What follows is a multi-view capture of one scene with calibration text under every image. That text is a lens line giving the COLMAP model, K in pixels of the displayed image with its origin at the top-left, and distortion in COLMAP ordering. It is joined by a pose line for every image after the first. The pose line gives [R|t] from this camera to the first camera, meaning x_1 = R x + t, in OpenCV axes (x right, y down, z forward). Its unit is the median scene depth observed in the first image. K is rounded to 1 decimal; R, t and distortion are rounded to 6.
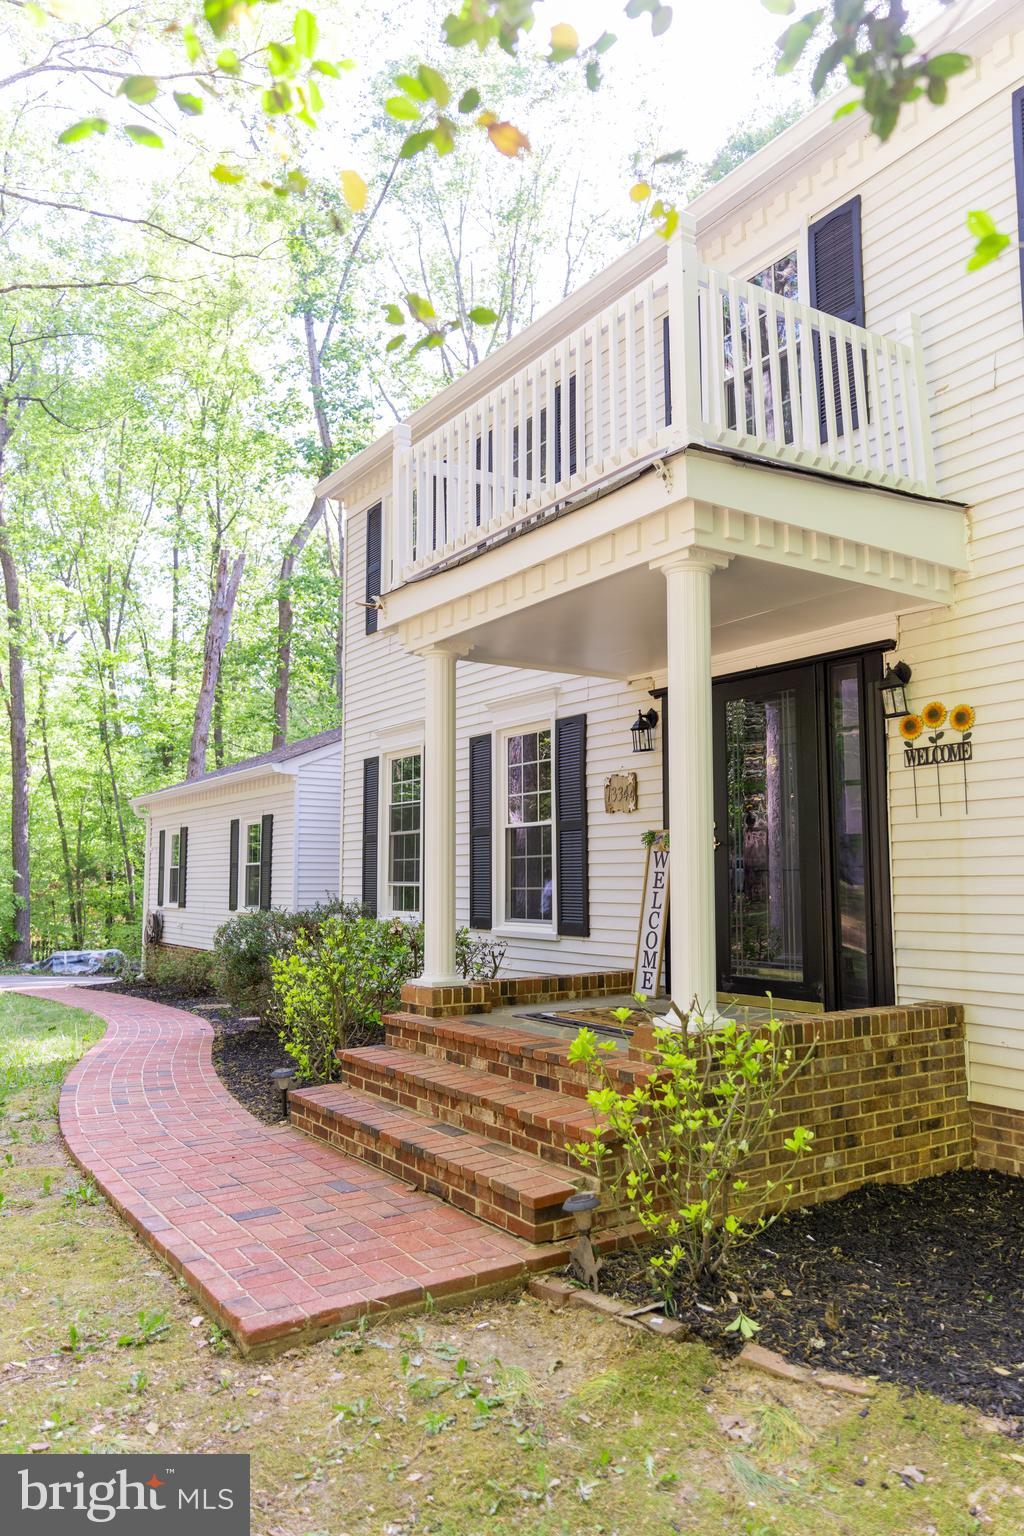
lens RADIAL K [[1058.3, 0, 513.0], [0, 1058.3, 768.7], [0, 0, 1]] dist [0.000552, 0.005257]
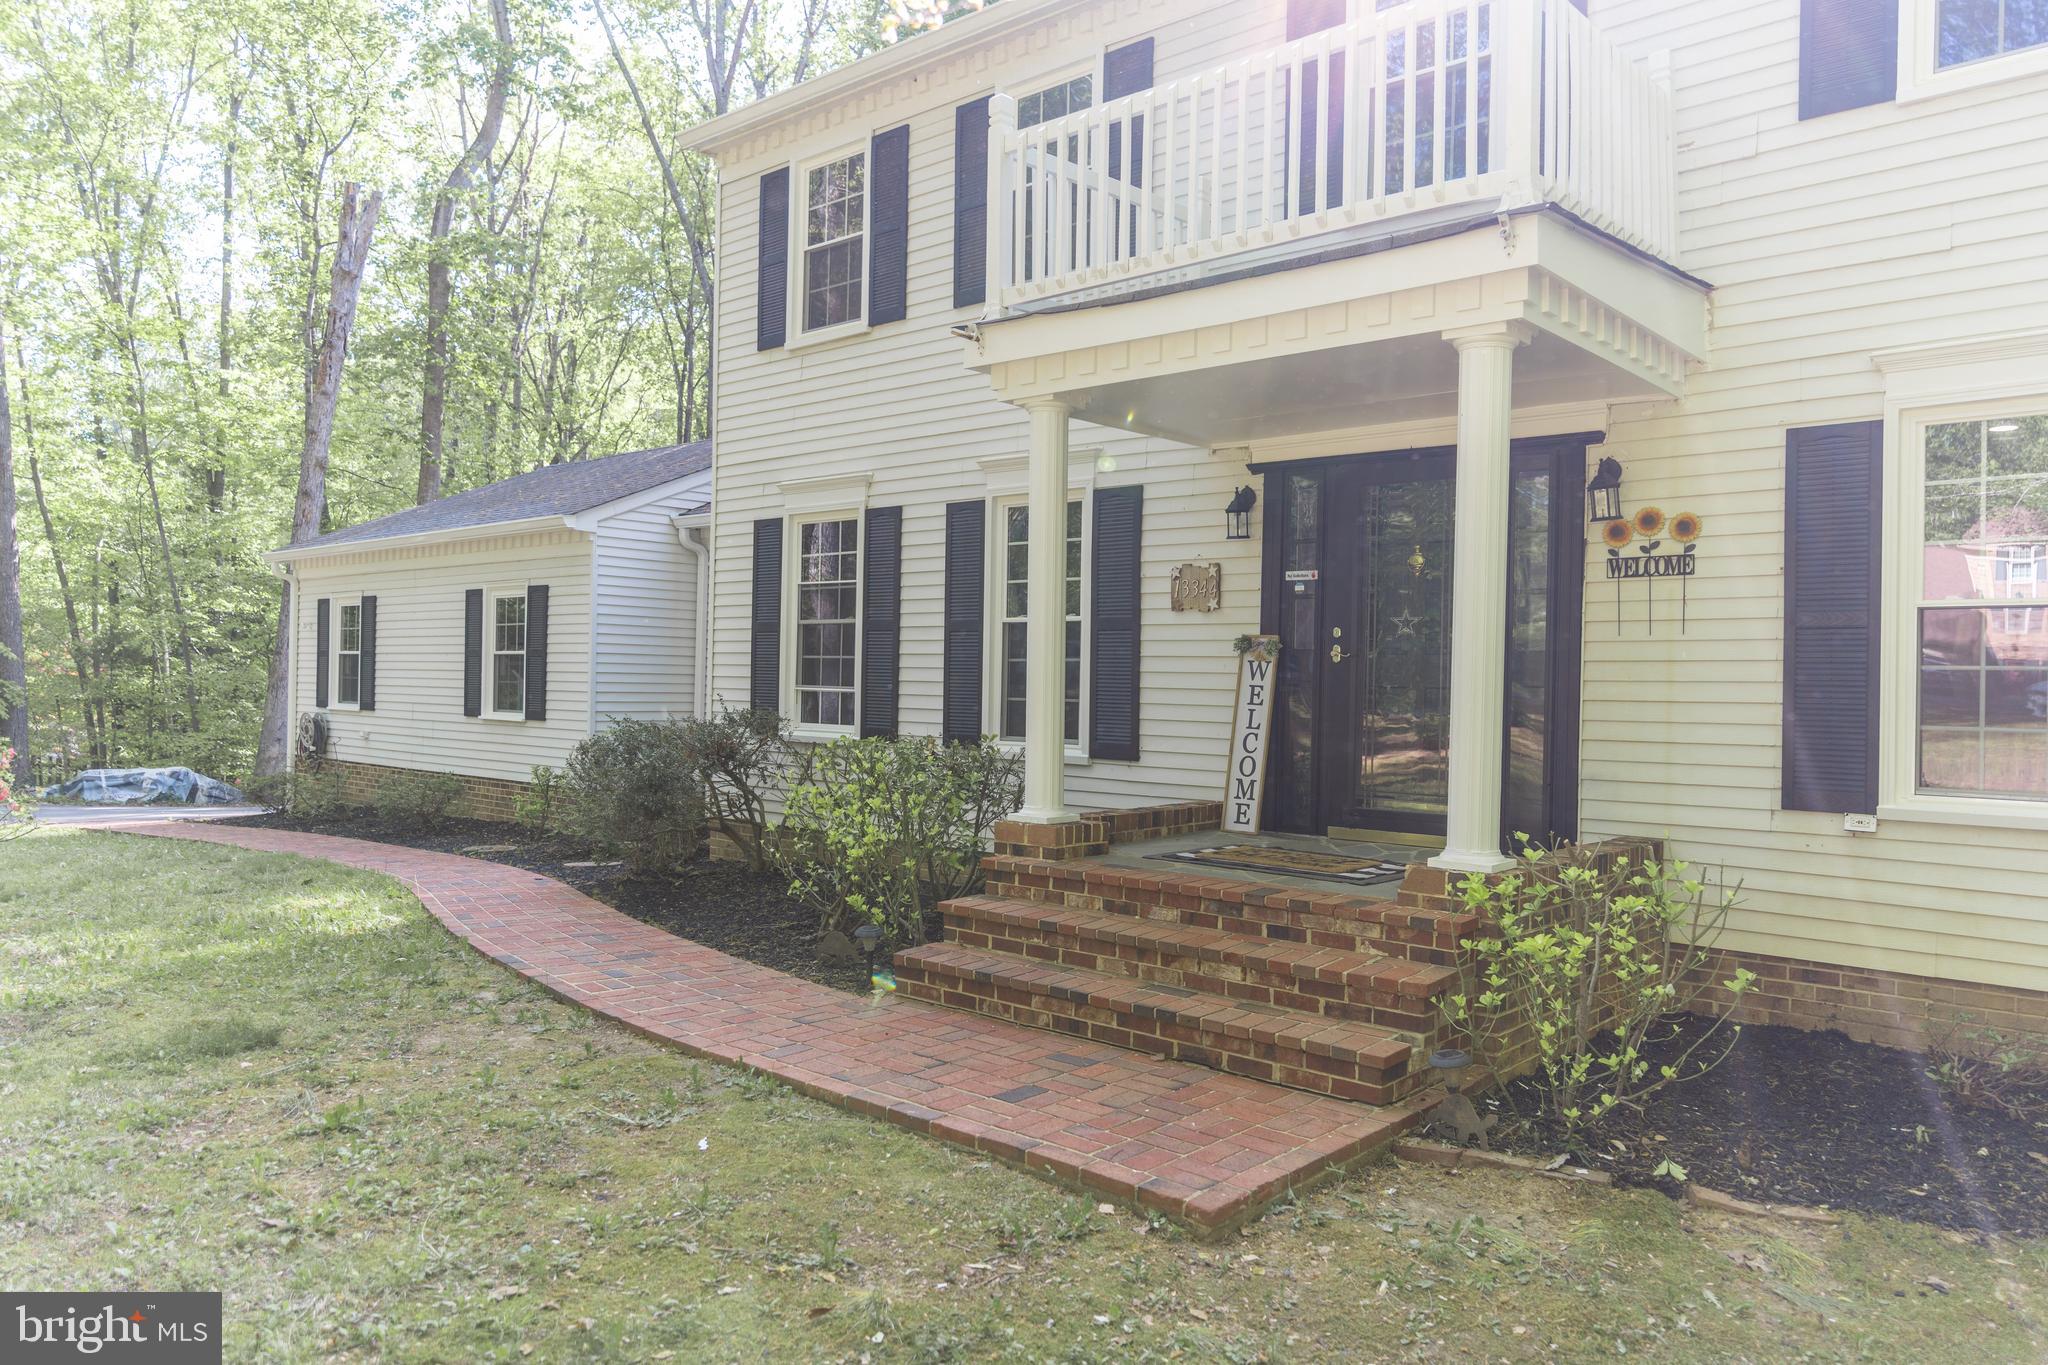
lens RADIAL K [[1411.0, 0, 1020.3], [0, 1411.0, 674.1], [0, 0, 1]] dist [0.000552, 0.005257]
pose [[0.967954, 0.021052, 0.250244, -0.408855], [-0.046746, 0.994168, 0.097182, -0.013602], [-0.246739, -0.105766, 0.963293, -0.029969]]
